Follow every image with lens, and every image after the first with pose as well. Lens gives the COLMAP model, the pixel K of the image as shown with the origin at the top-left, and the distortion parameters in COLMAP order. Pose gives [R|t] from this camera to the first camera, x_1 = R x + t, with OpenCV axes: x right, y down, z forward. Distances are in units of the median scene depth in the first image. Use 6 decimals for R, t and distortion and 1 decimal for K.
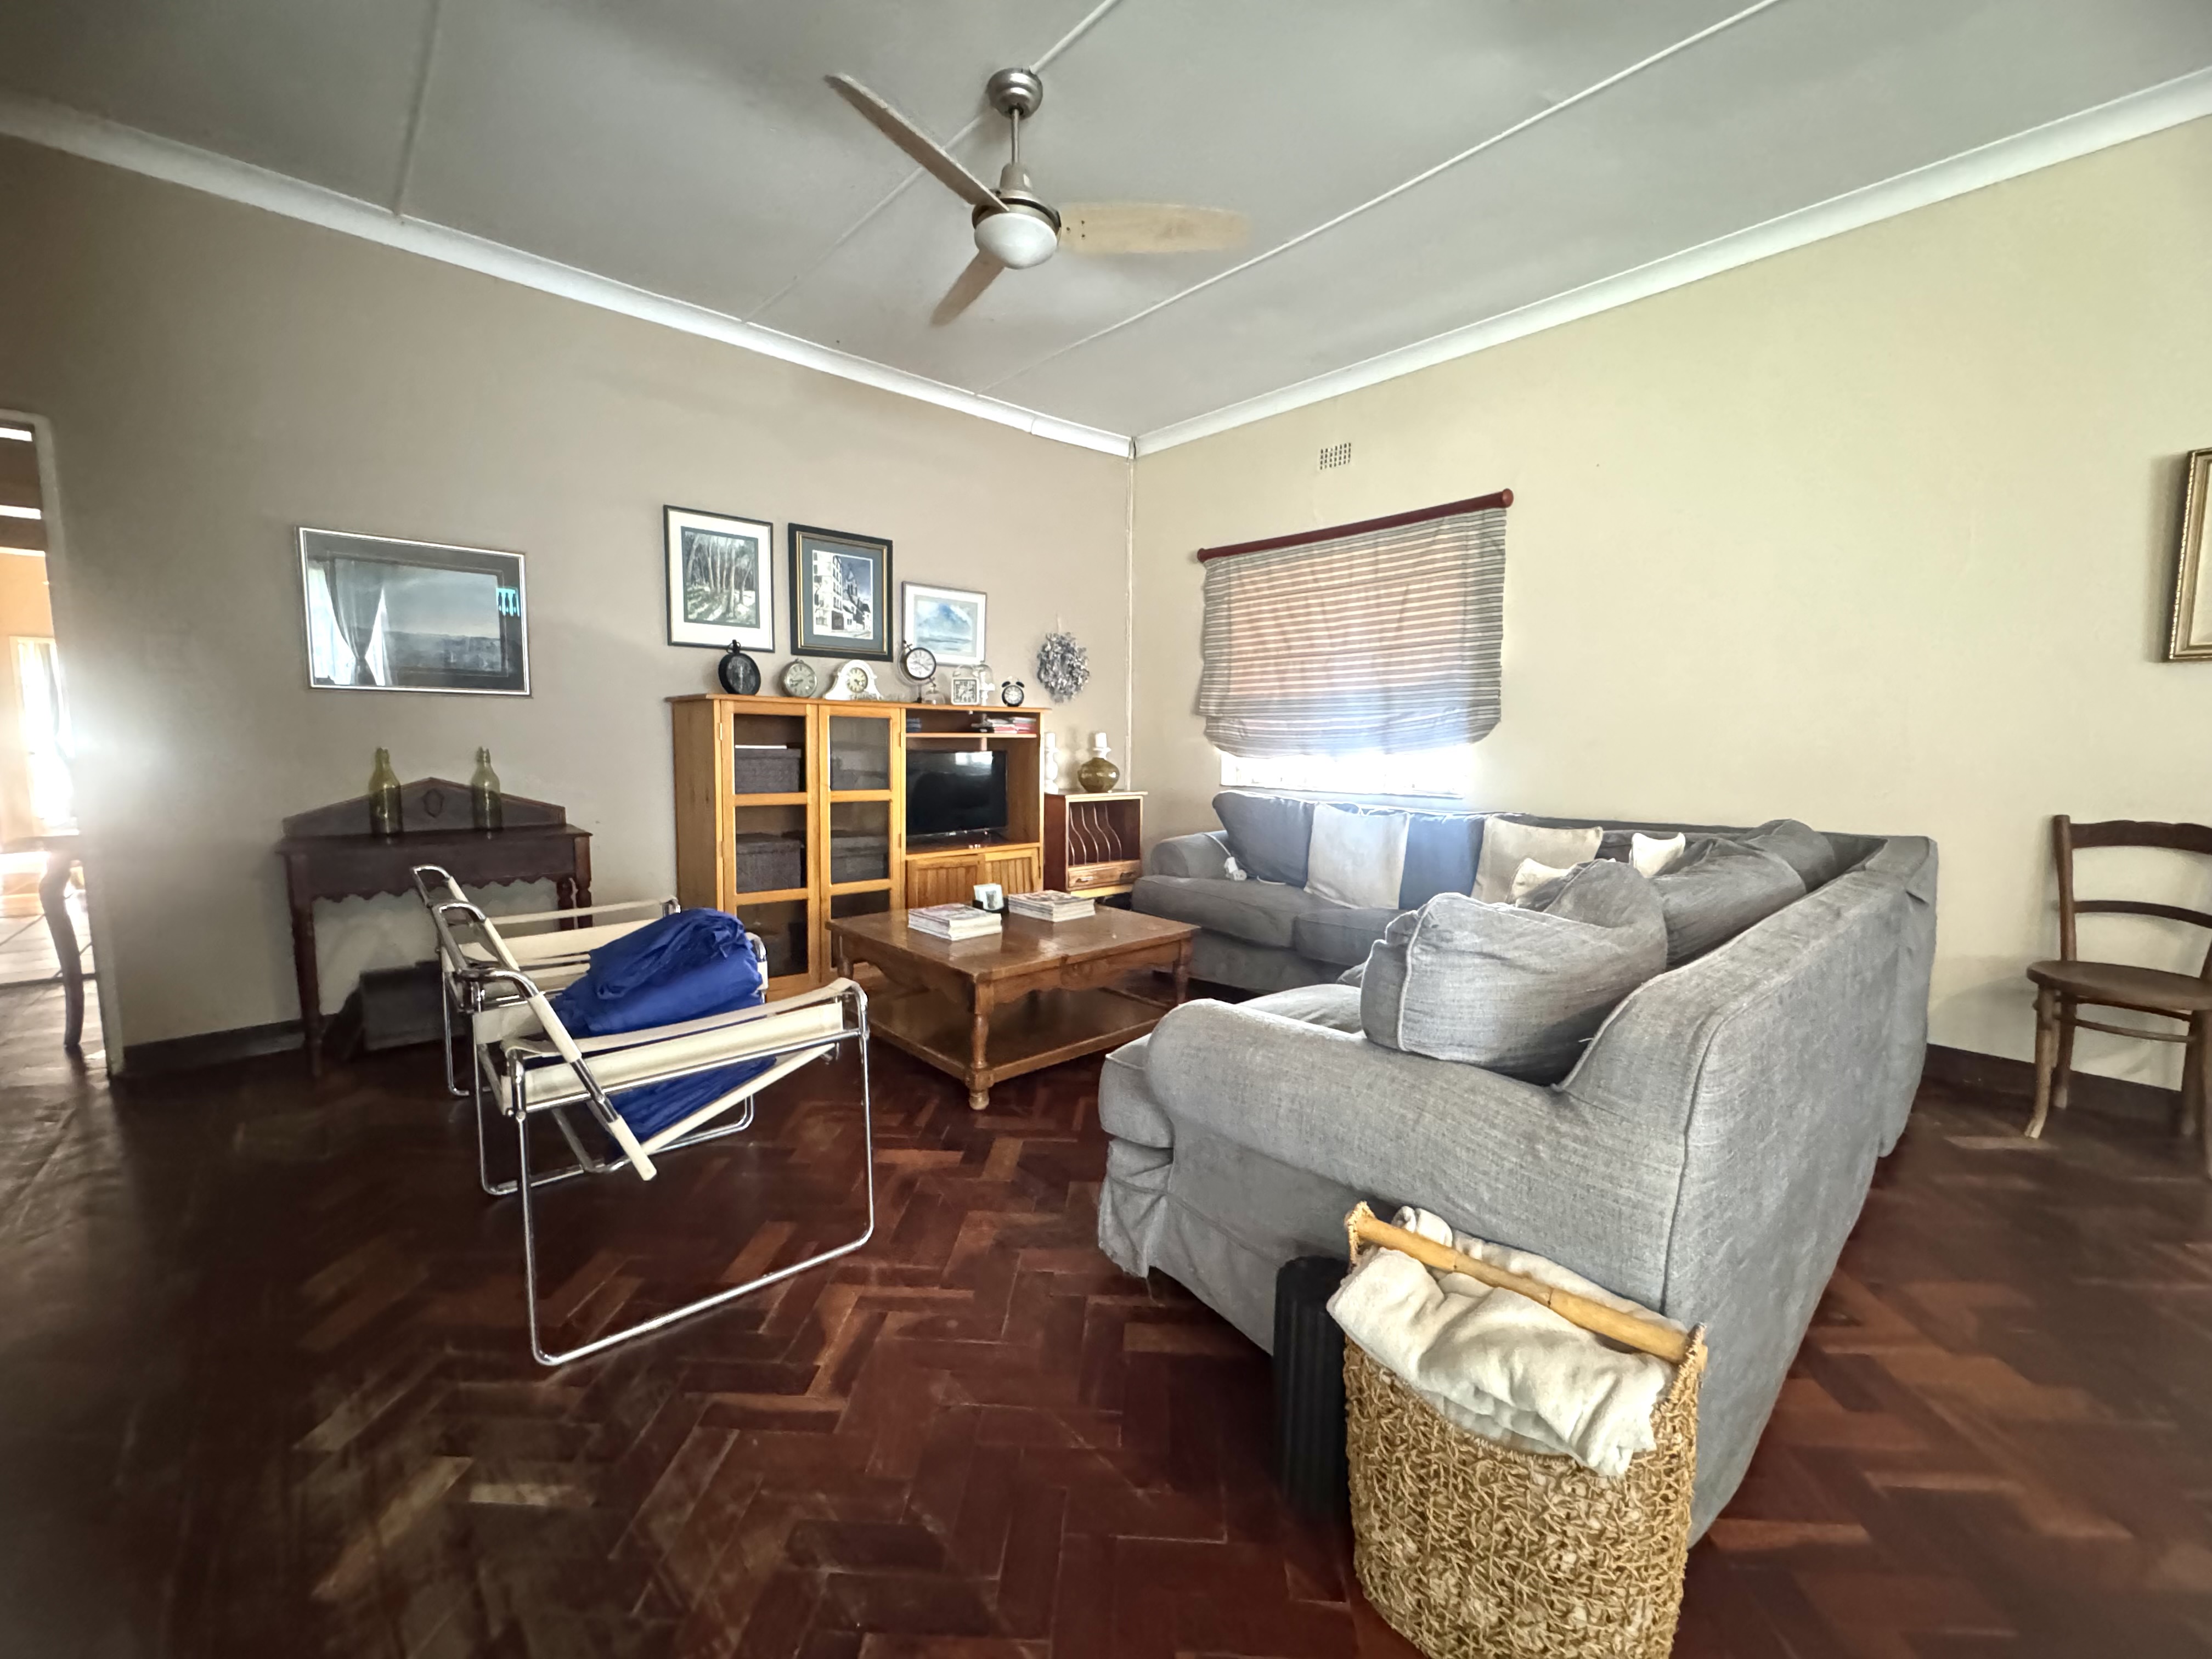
lens RADIAL K [[882.6, 0, 1100.0], [0, 882.6, 826.4], [0, 0, 1]] dist [-0.004790, -0.000105]
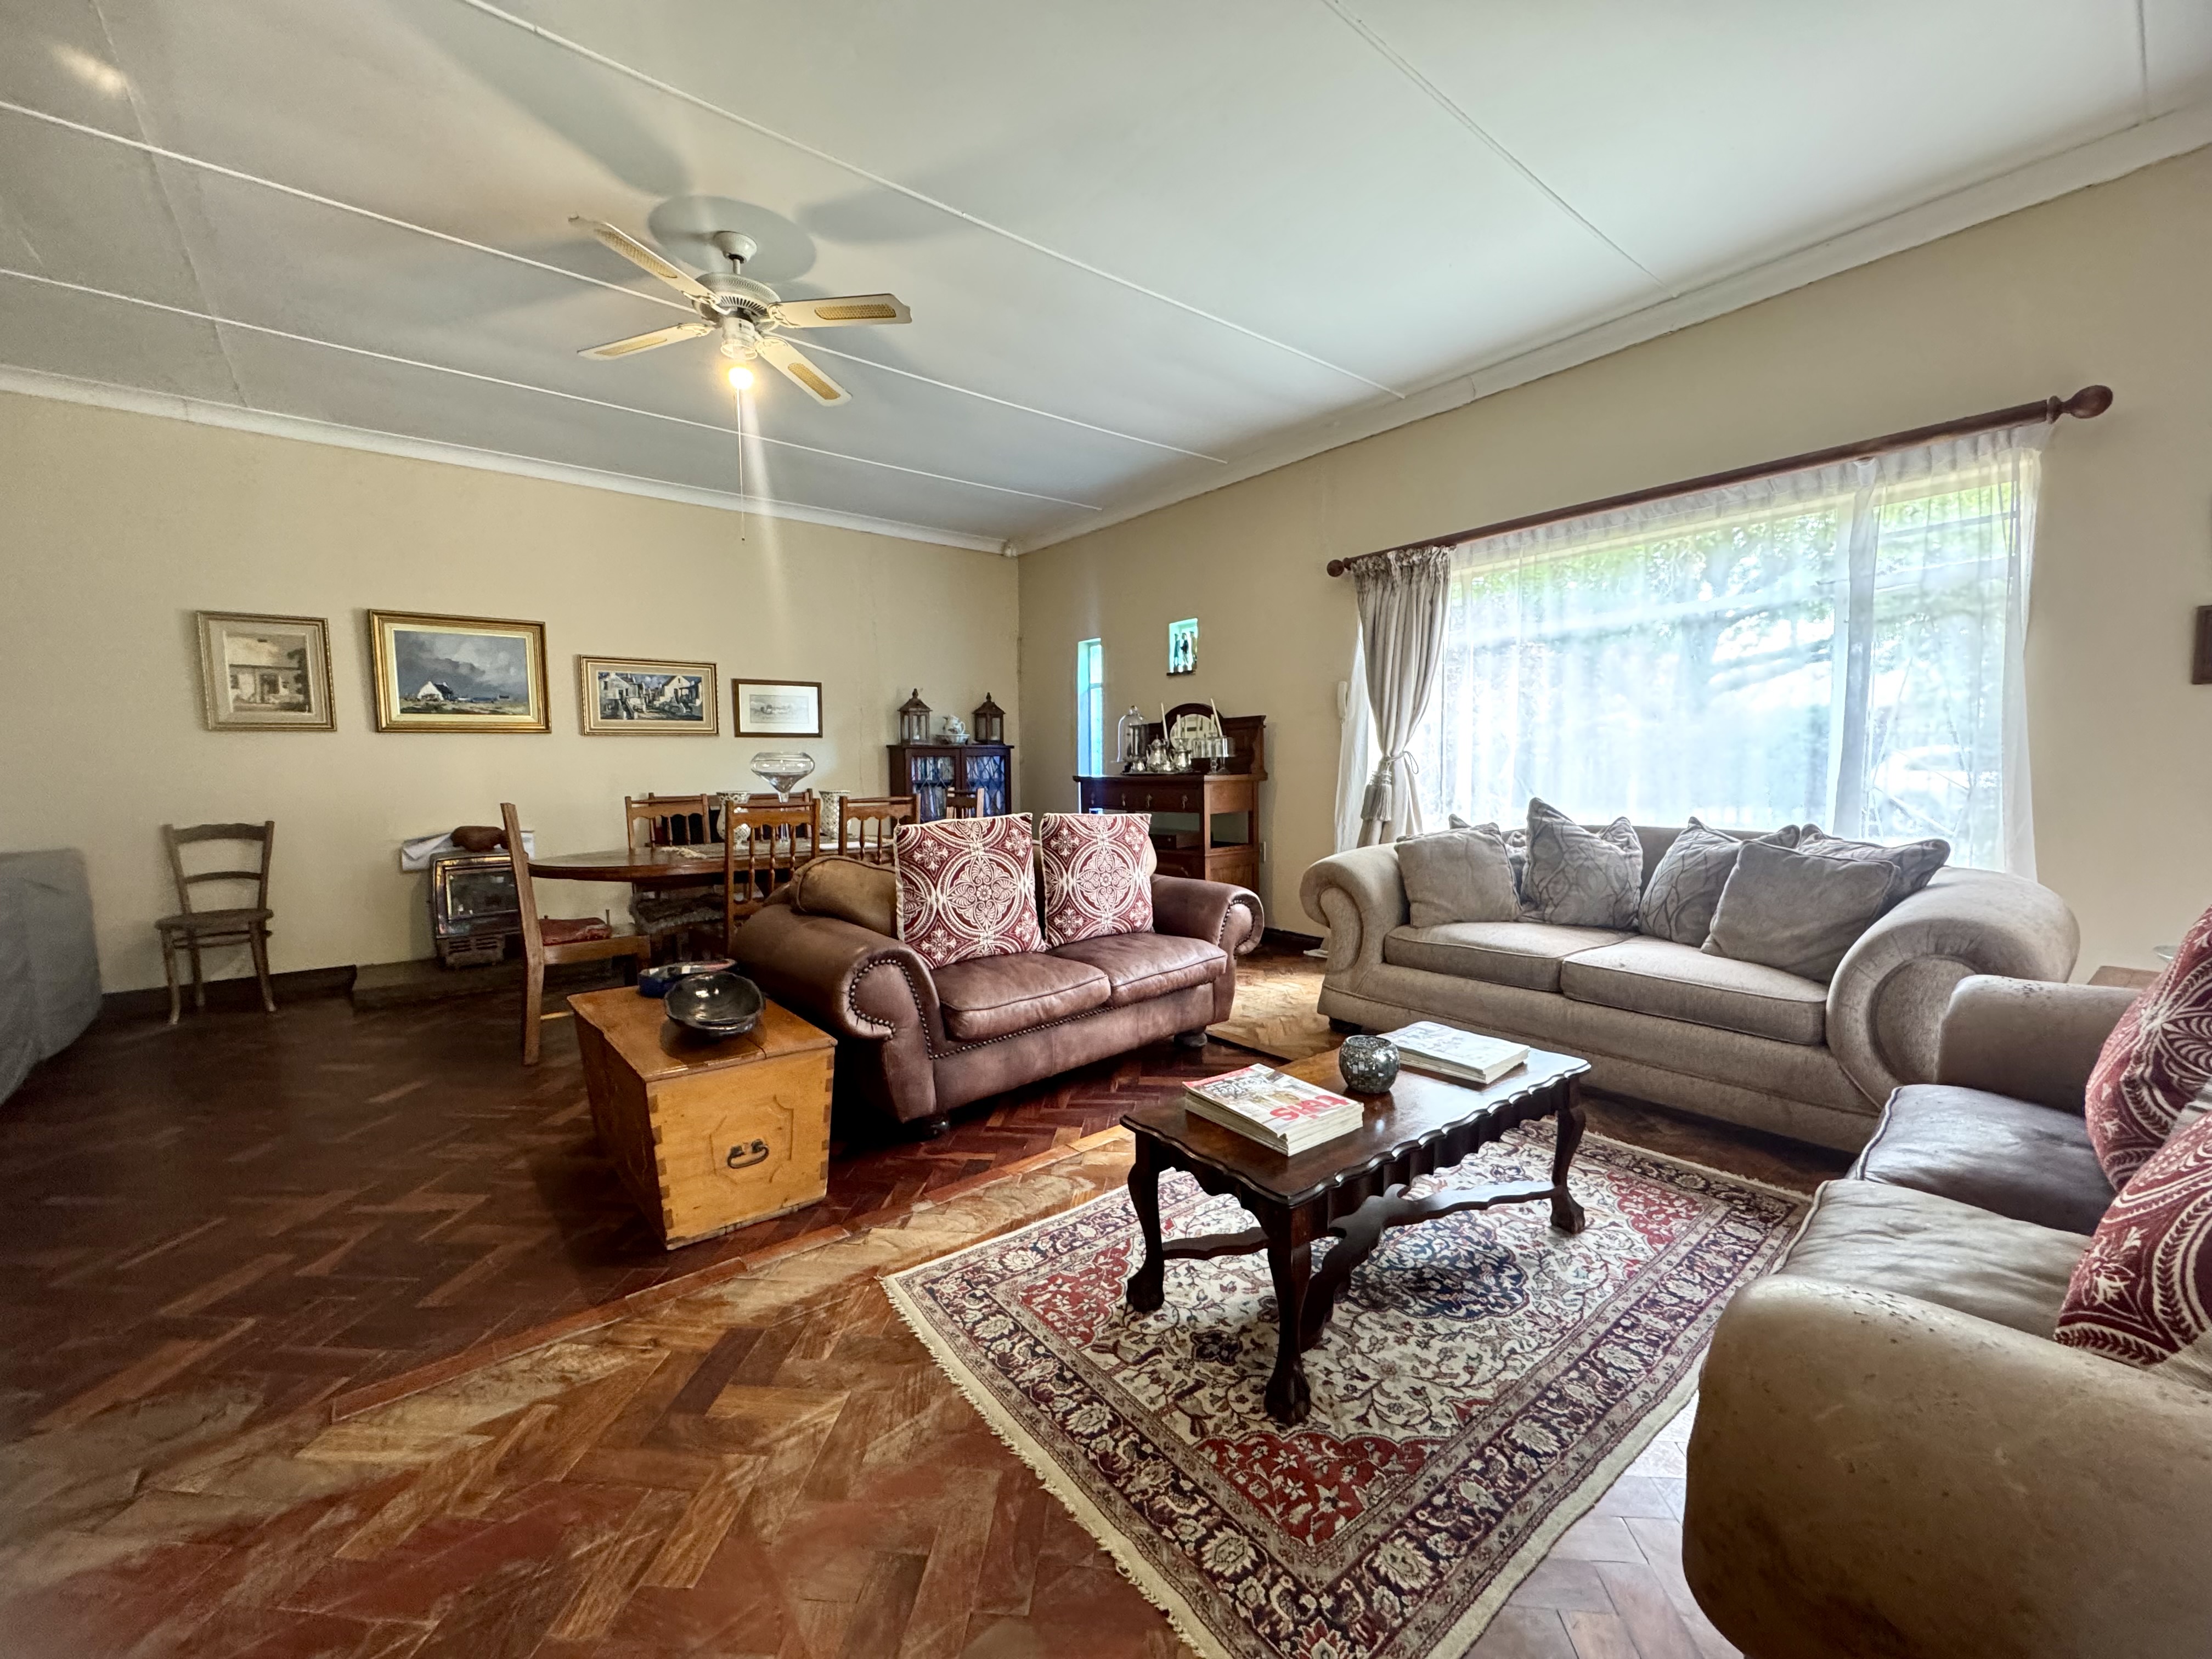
lens RADIAL K [[882.6, 0, 1105.4], [0, 882.6, 821.7], [0, 0, 1]] dist [-0.004790, -0.000105]
pose [[0.037765, -0.068775, 0.996917, -0.280448], [0.118620, 0.990884, 0.063865, 0.058566], [-0.992221, 0.115842, 0.045579, -0.516735]]
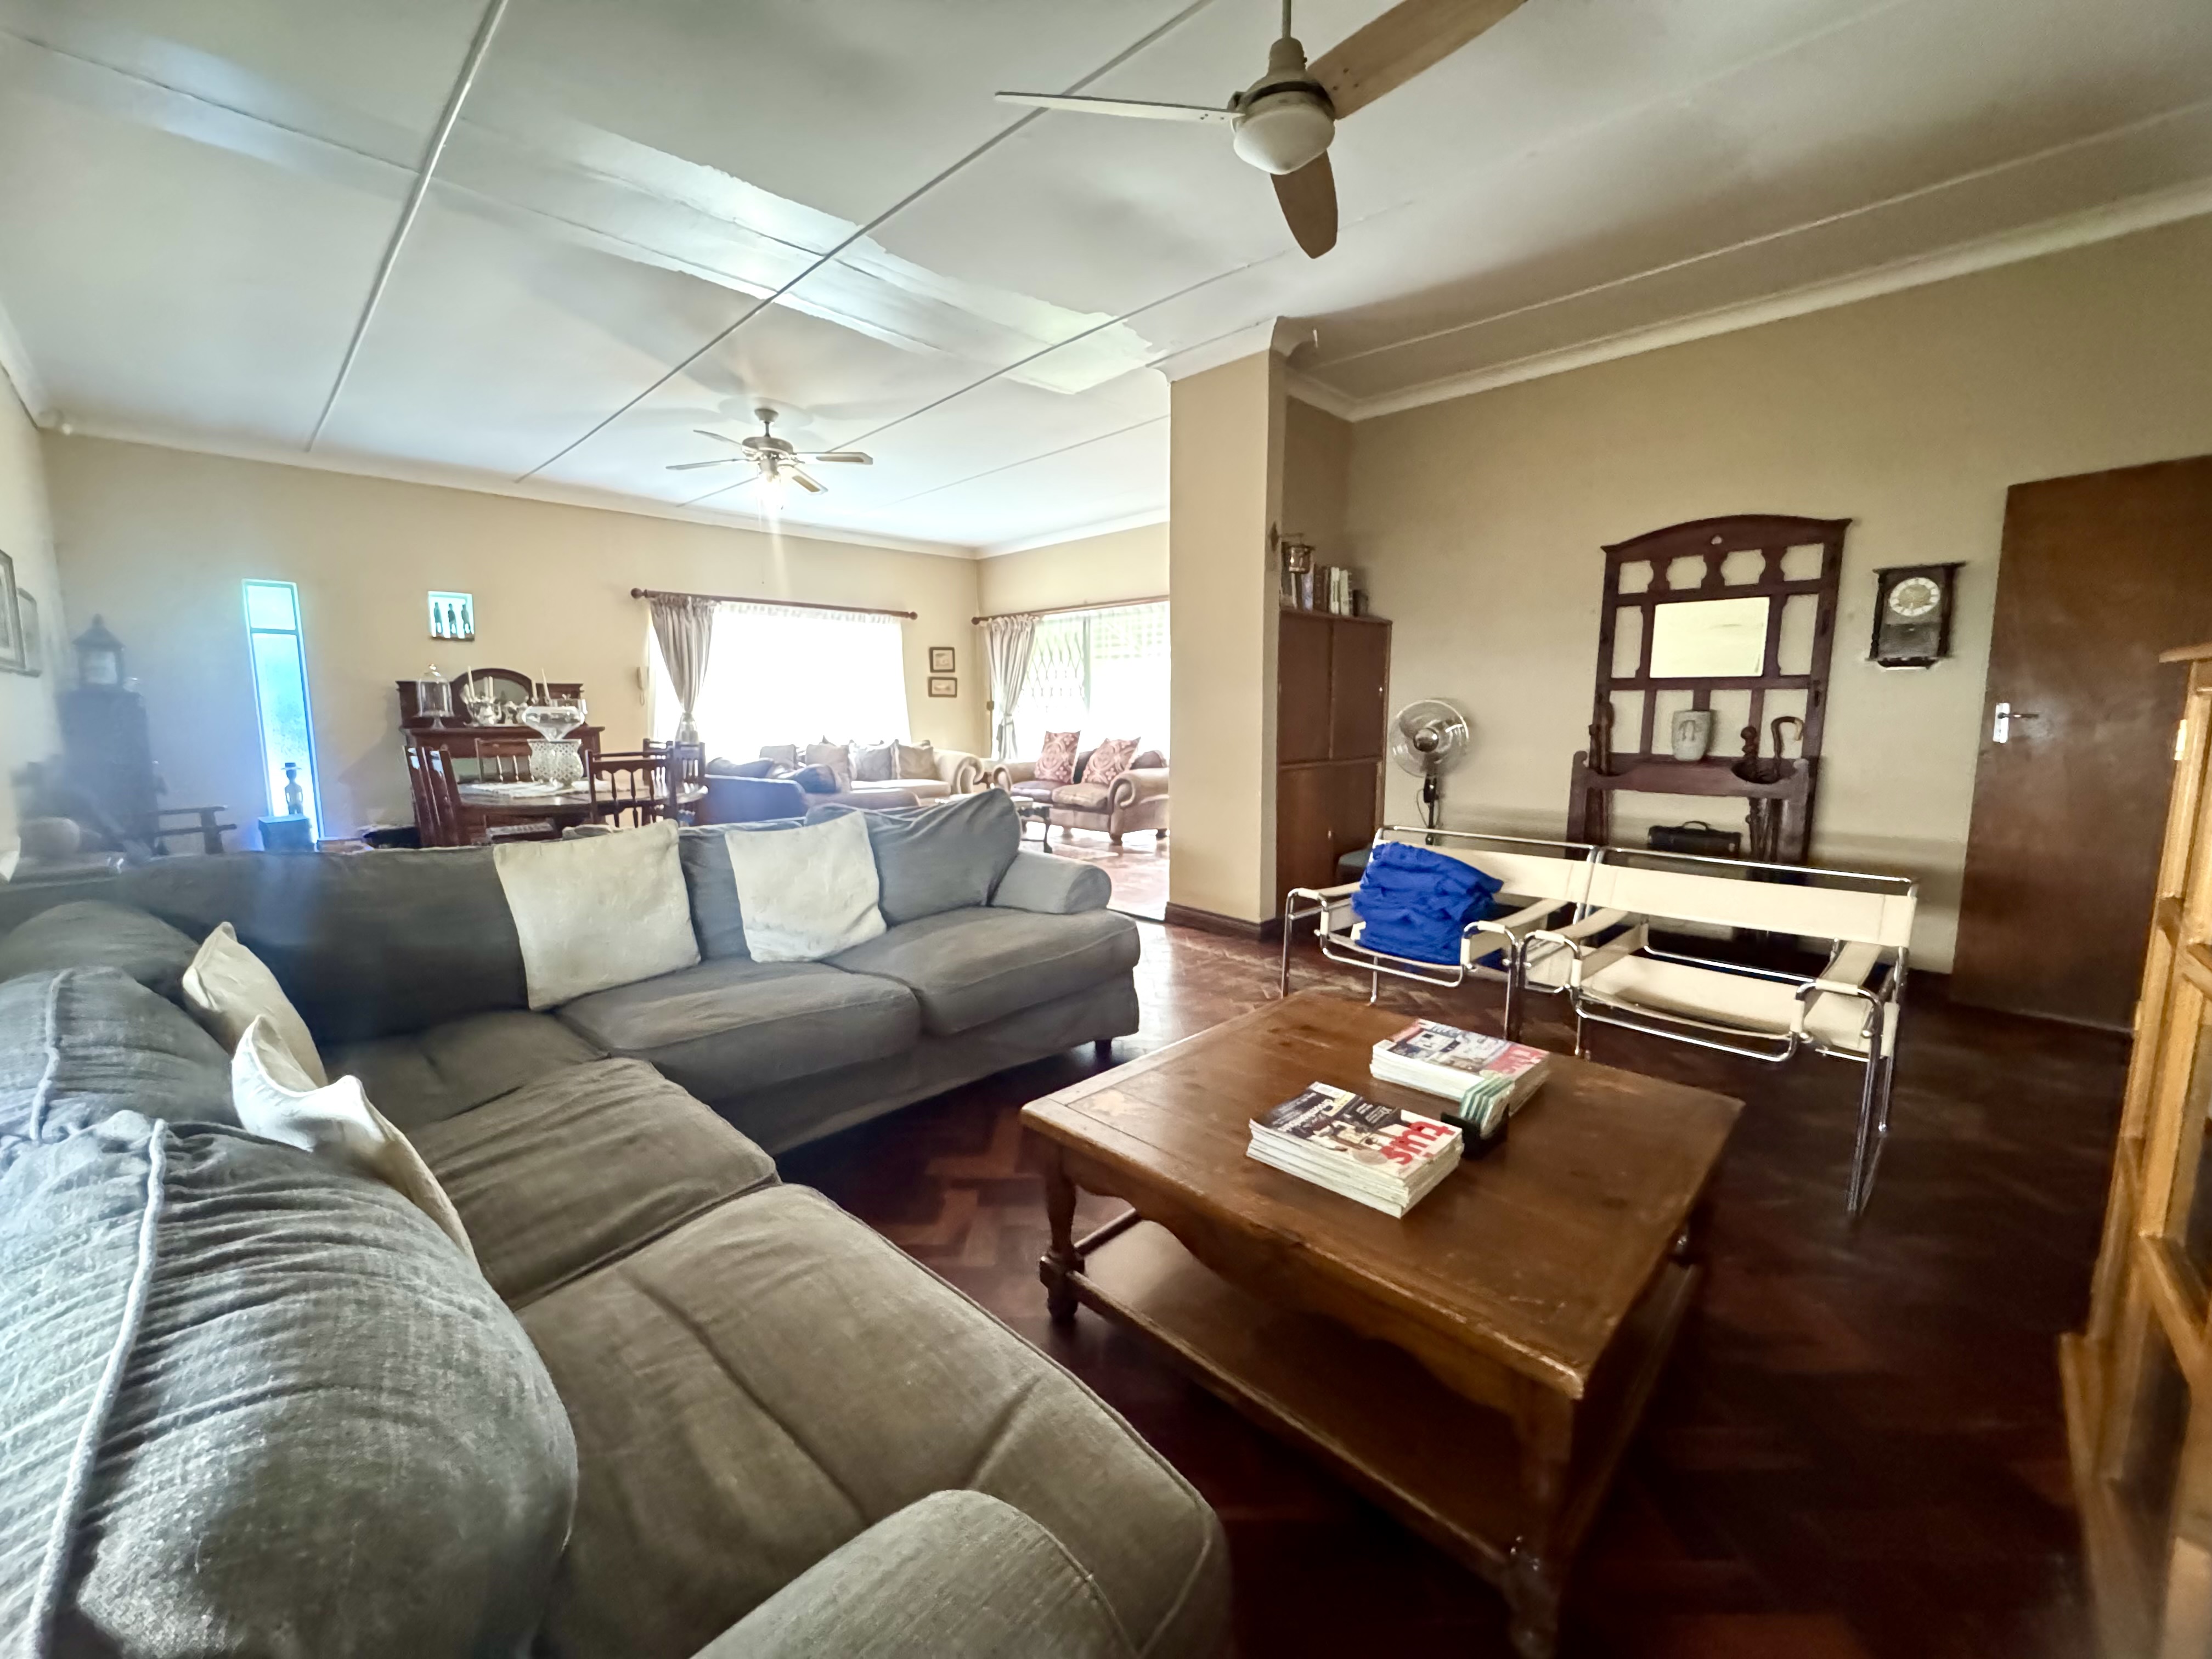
lens RADIAL K [[882.6, 0, 1109.0], [0, 882.6, 826.3], [0, 0, 1]] dist [-0.004790, -0.000105]
pose [[-0.997466, 0.005133, -0.070962, 0.080991], [-0.011698, 0.971986, 0.234747, -0.140044], [0.070179, 0.234982, -0.969463, 1.210612]]
